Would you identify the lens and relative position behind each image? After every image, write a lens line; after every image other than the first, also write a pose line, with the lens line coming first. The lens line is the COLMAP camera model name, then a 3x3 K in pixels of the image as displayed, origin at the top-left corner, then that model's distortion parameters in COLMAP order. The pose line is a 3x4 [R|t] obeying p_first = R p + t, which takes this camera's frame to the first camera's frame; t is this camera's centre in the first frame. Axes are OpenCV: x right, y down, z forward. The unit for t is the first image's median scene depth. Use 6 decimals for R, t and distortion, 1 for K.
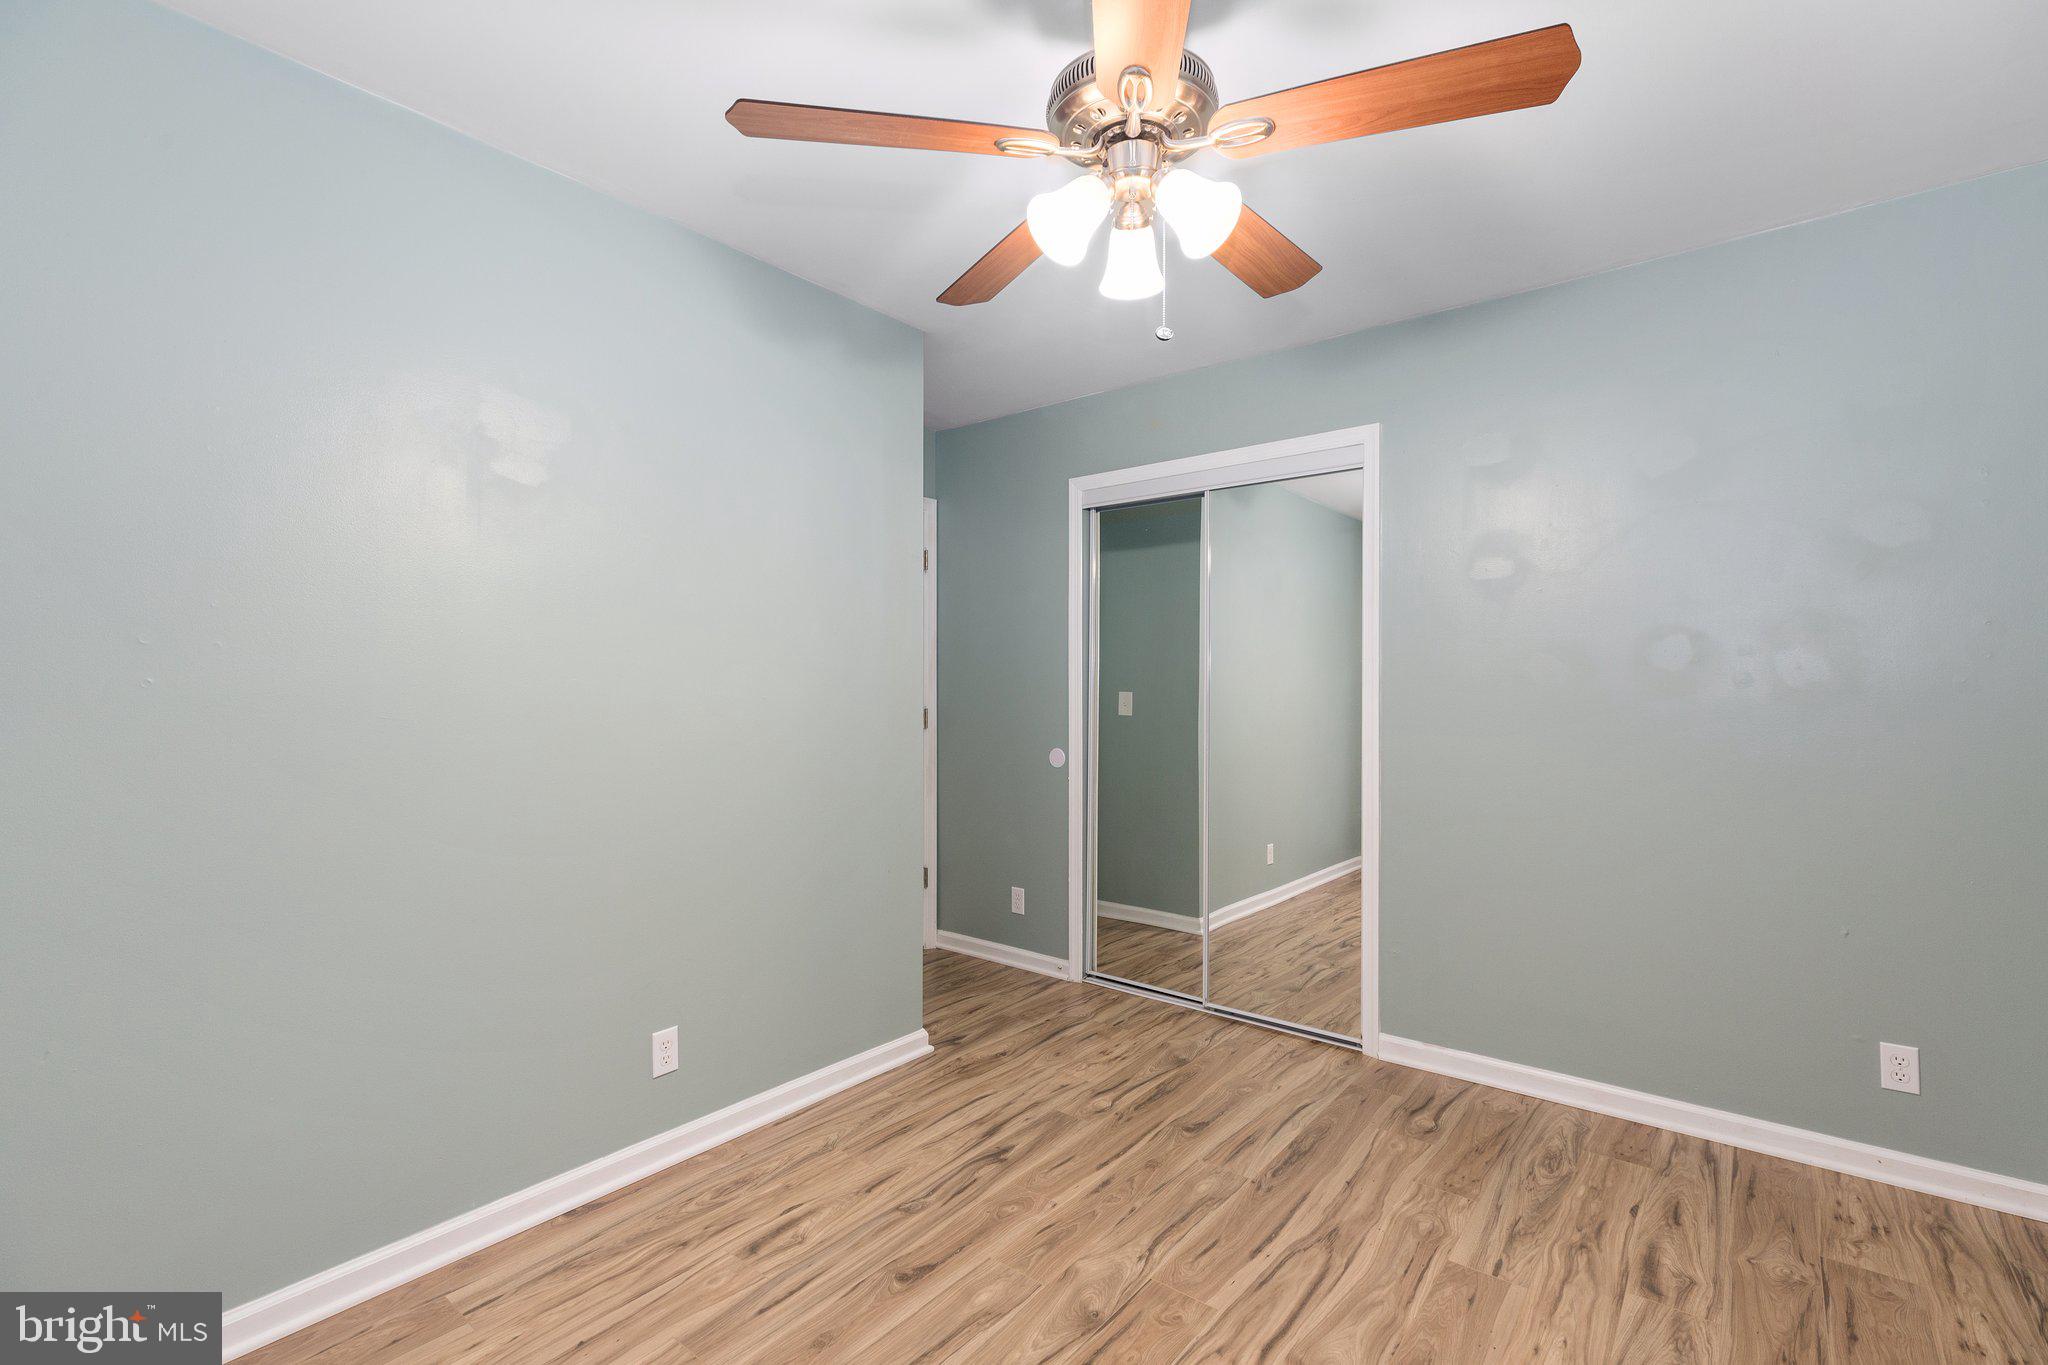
lens RADIAL K [[916.3, 0, 1030.1], [0, 916.3, 689.9], [0, 0, 1]] dist [-0.001865, 0.003988]
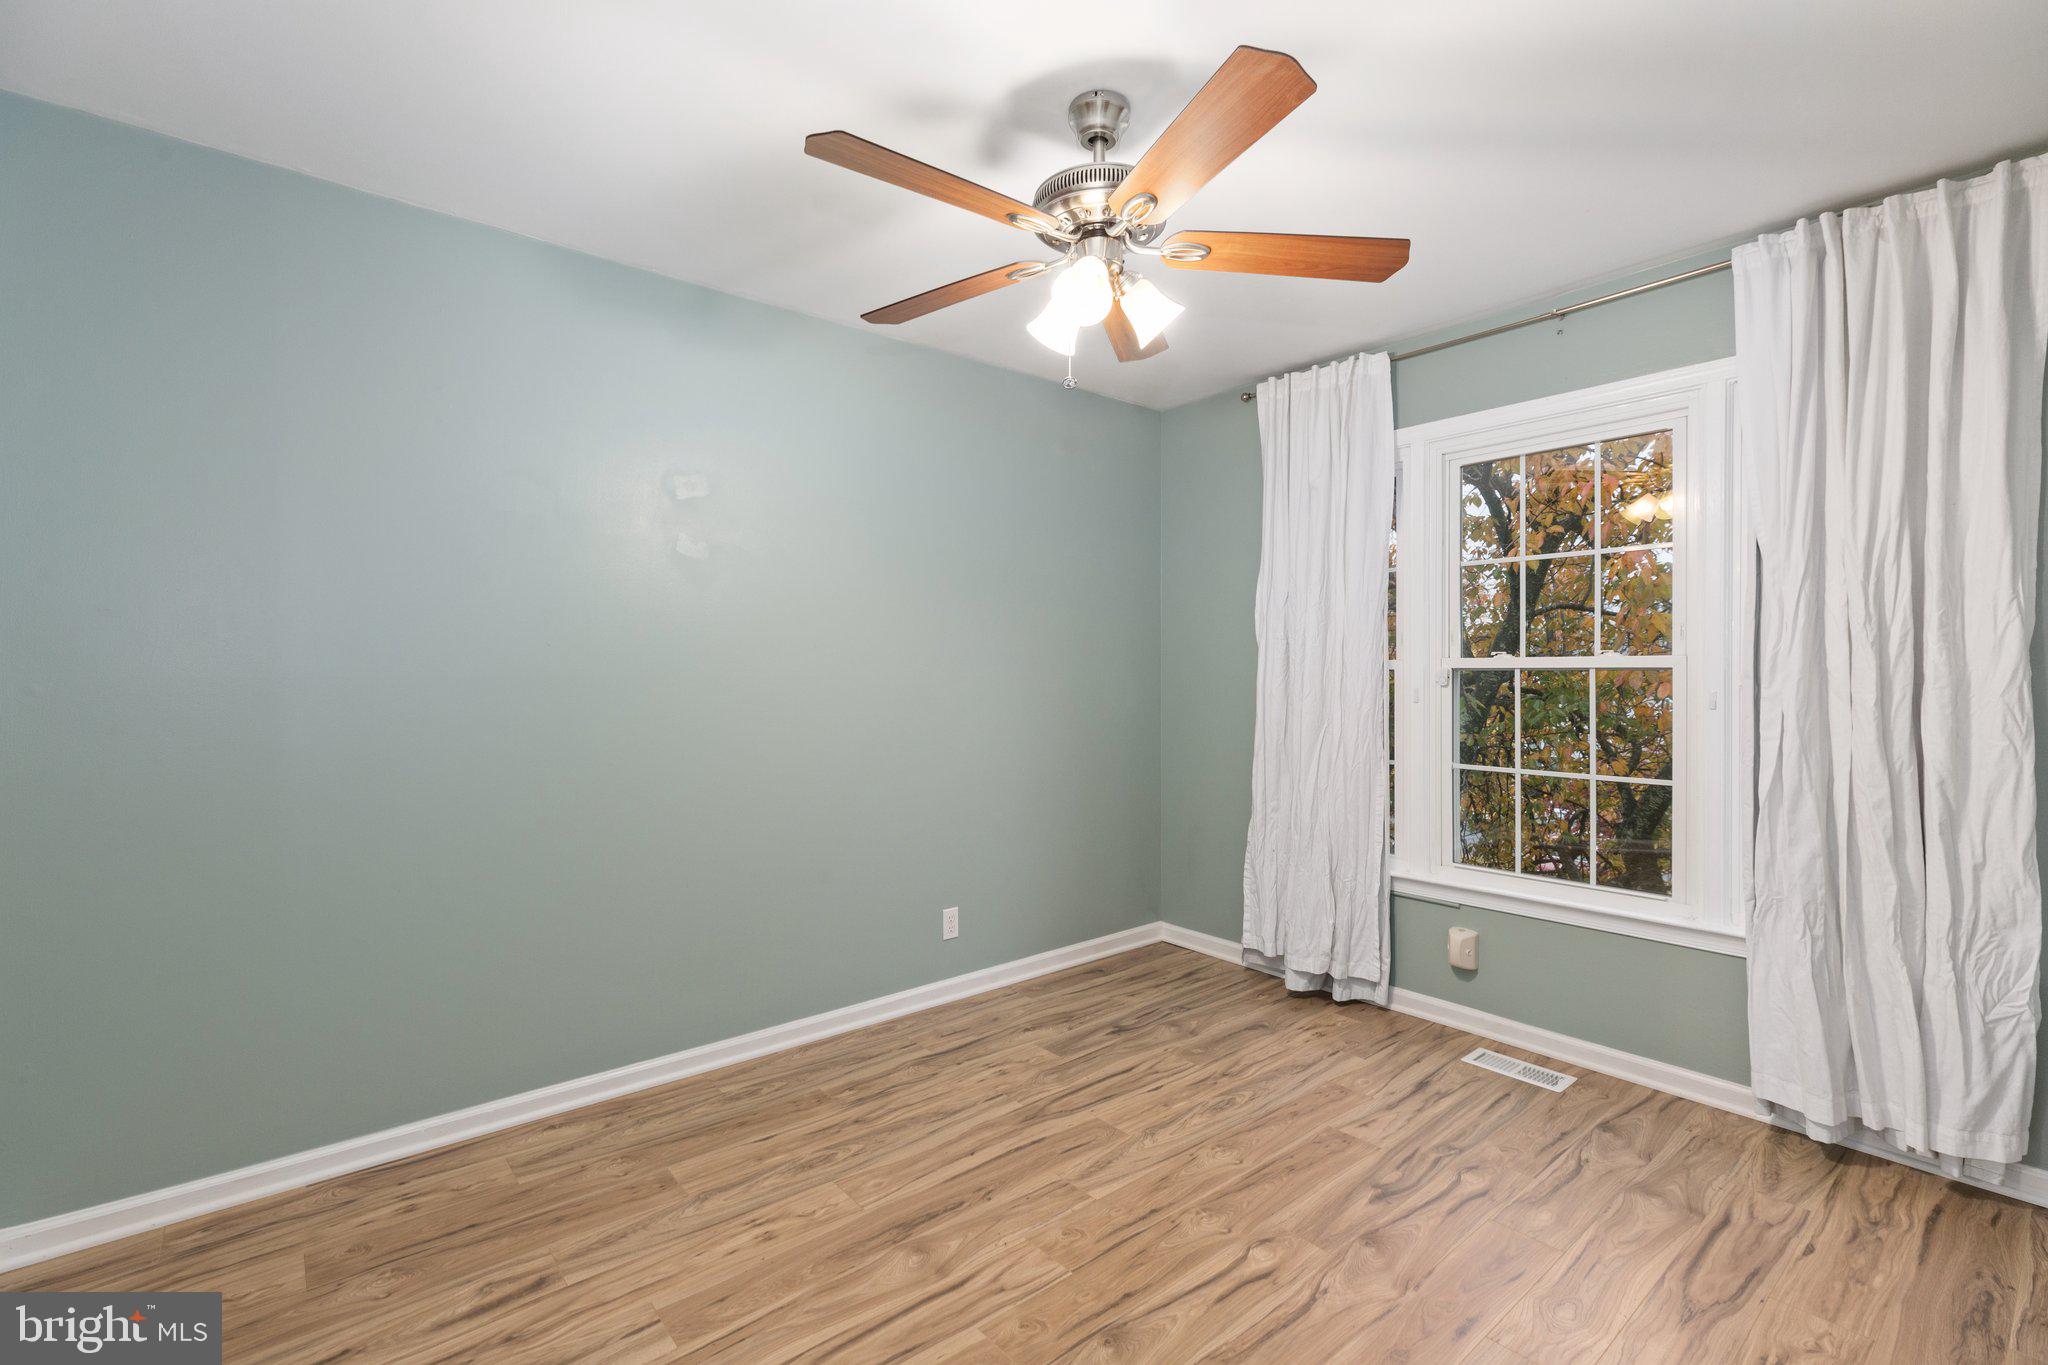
lens RADIAL K [[916.3, 0, 1025.4], [0, 916.3, 667.1], [0, 0, 1]] dist [-0.001865, 0.003988]
pose [[-0.979538, 0.000609, 0.201260, -0.036272], [0.003631, 0.999886, 0.014645, -0.025770], [-0.201228, 0.015076, -0.979428, 1.937449]]
